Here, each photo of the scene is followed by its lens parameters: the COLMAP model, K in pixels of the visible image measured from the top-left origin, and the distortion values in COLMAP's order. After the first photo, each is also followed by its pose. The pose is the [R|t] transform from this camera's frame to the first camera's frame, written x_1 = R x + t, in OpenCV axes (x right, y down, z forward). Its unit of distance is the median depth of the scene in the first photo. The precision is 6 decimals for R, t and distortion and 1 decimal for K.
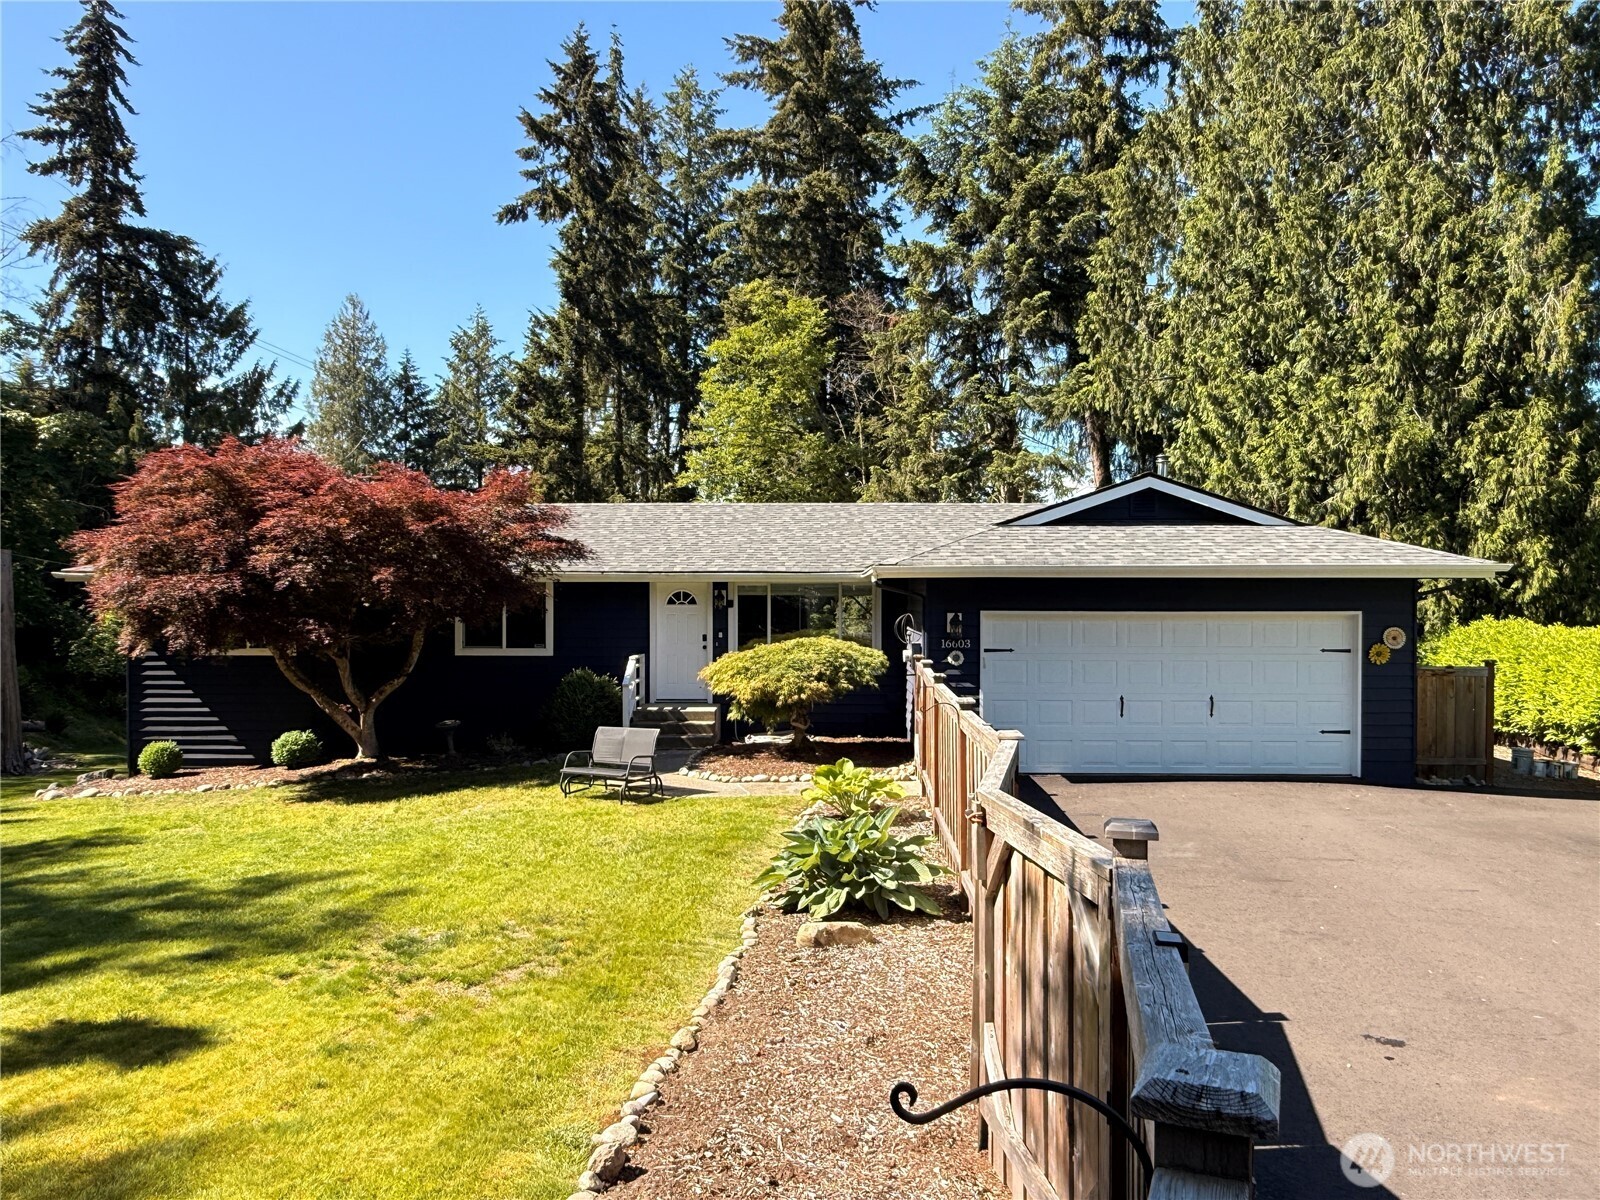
lens RADIAL K [[1124.1, 0, 800.0], [0, 1124.1, 600.0], [0, 0, 1]] dist [-0.000064, 0.002421]
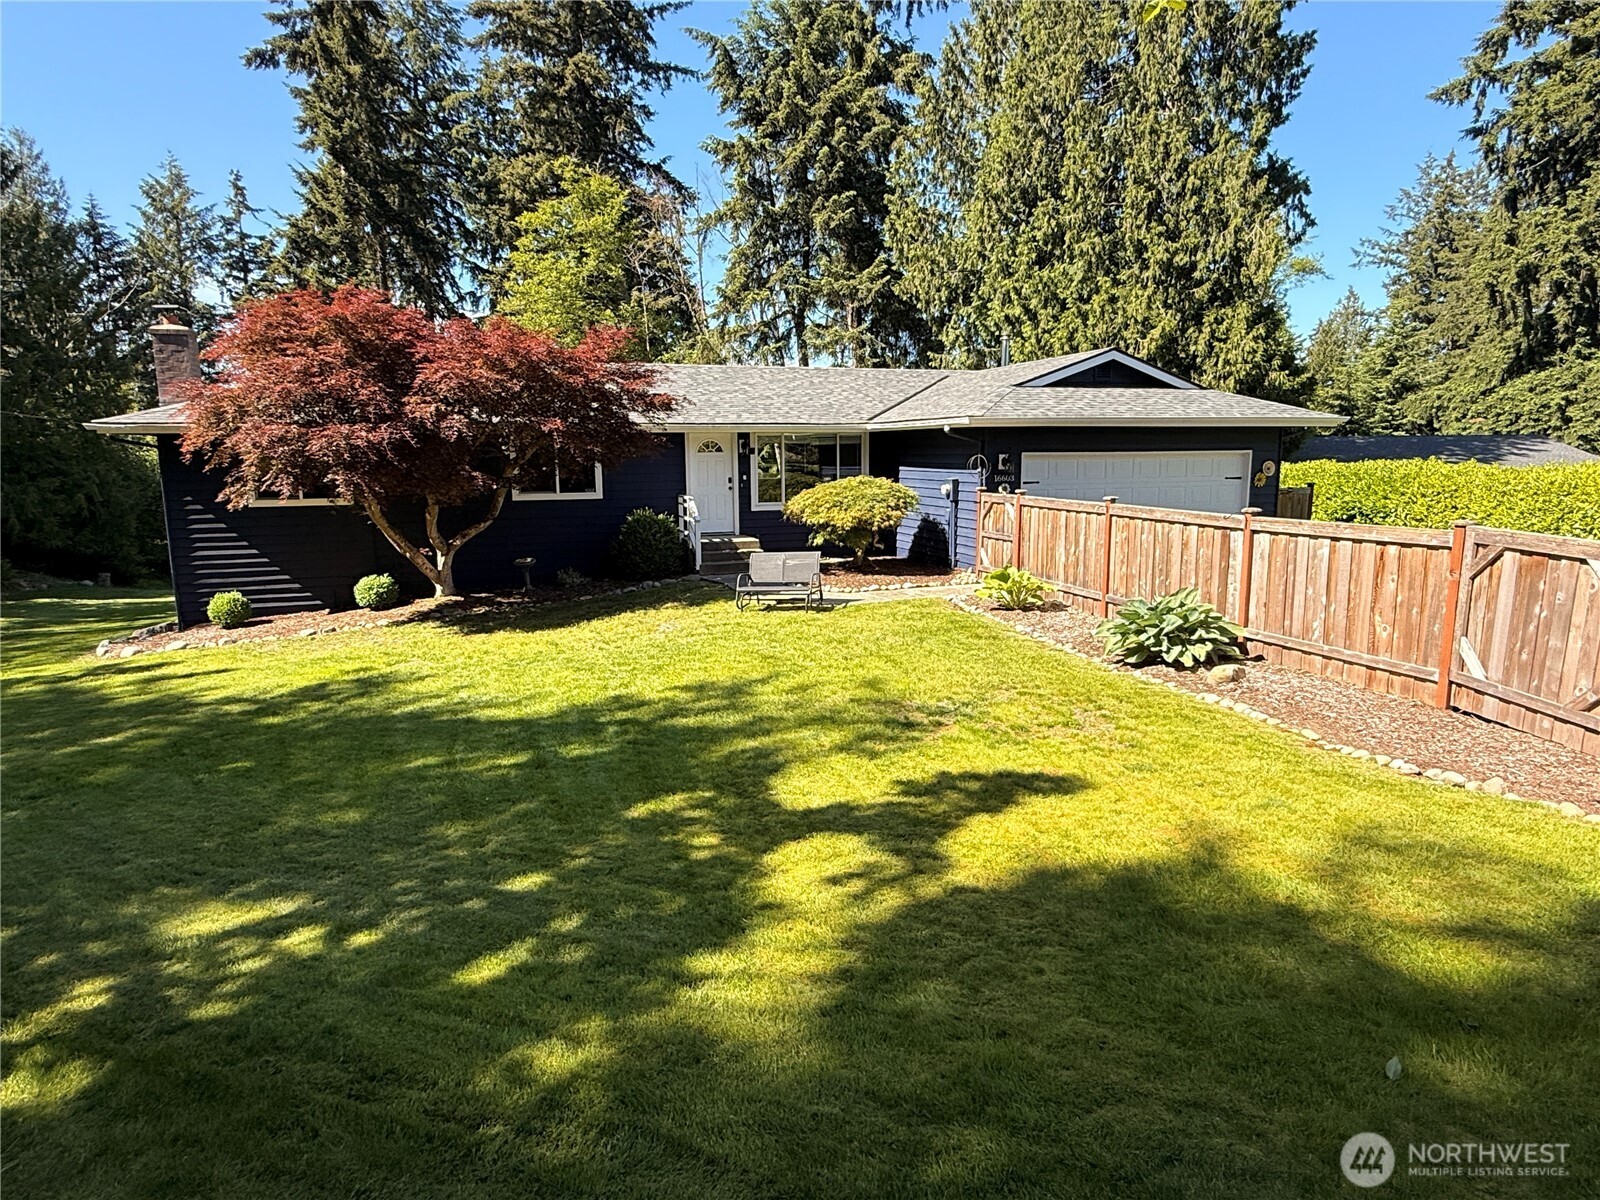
lens RADIAL K [[934.1, 0, 800.0], [0, 934.1, 600.0], [0, 0, 1]] dist [0.004071, -0.001819]
pose [[0.942651, -0.061954, 0.327979, -0.233505], [0.010663, 0.987711, 0.155930, 0.003590], [-0.333608, -0.143490, 0.931727, 0.022511]]
